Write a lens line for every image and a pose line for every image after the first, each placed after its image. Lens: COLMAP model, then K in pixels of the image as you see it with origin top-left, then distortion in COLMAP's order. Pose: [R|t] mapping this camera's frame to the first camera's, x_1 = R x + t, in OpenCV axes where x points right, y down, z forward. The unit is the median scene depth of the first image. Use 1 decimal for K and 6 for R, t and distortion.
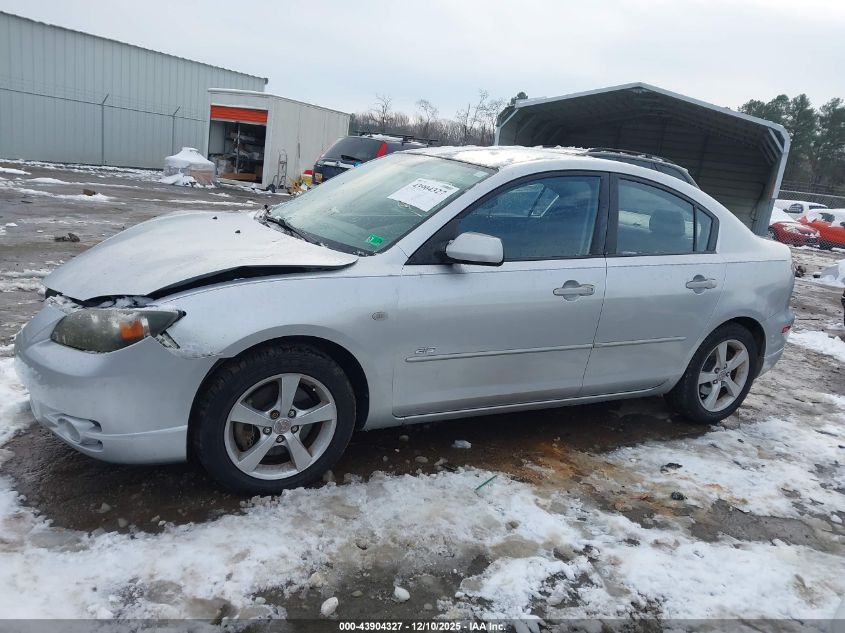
lens RADIAL K [[699.8, 0, 422.5], [0, 699.8, 316.5], [0, 0, 1]] dist [0.020769, -0.000886]
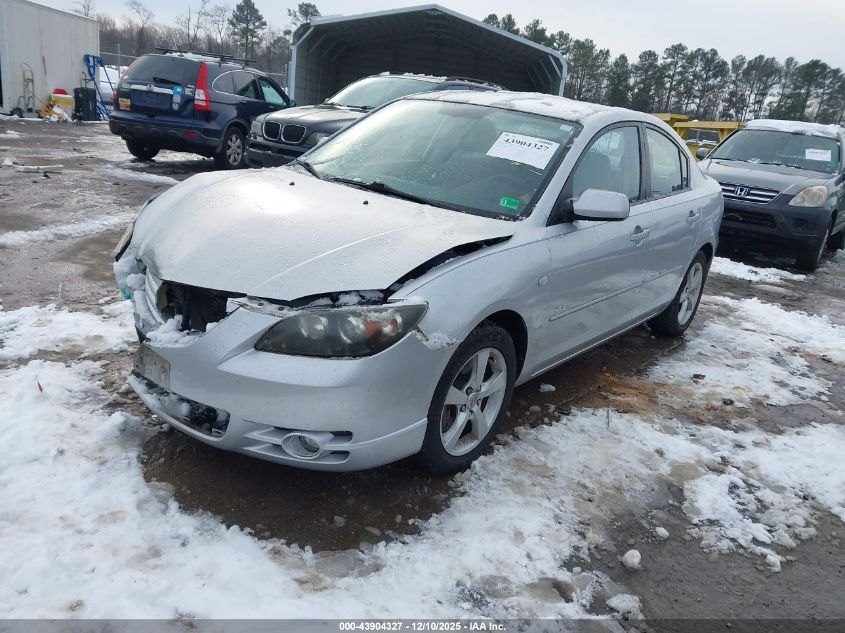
lens RADIAL K [[699.8, 0, 422.5], [0, 699.8, 316.5], [0, 0, 1]] dist [0.020769, -0.000886]
pose [[0.917089, -0.122048, 0.379541, -0.623171], [0.075877, 0.988021, 0.134374, -0.100700], [-0.391395, -0.094435, 0.915365, 0.130662]]
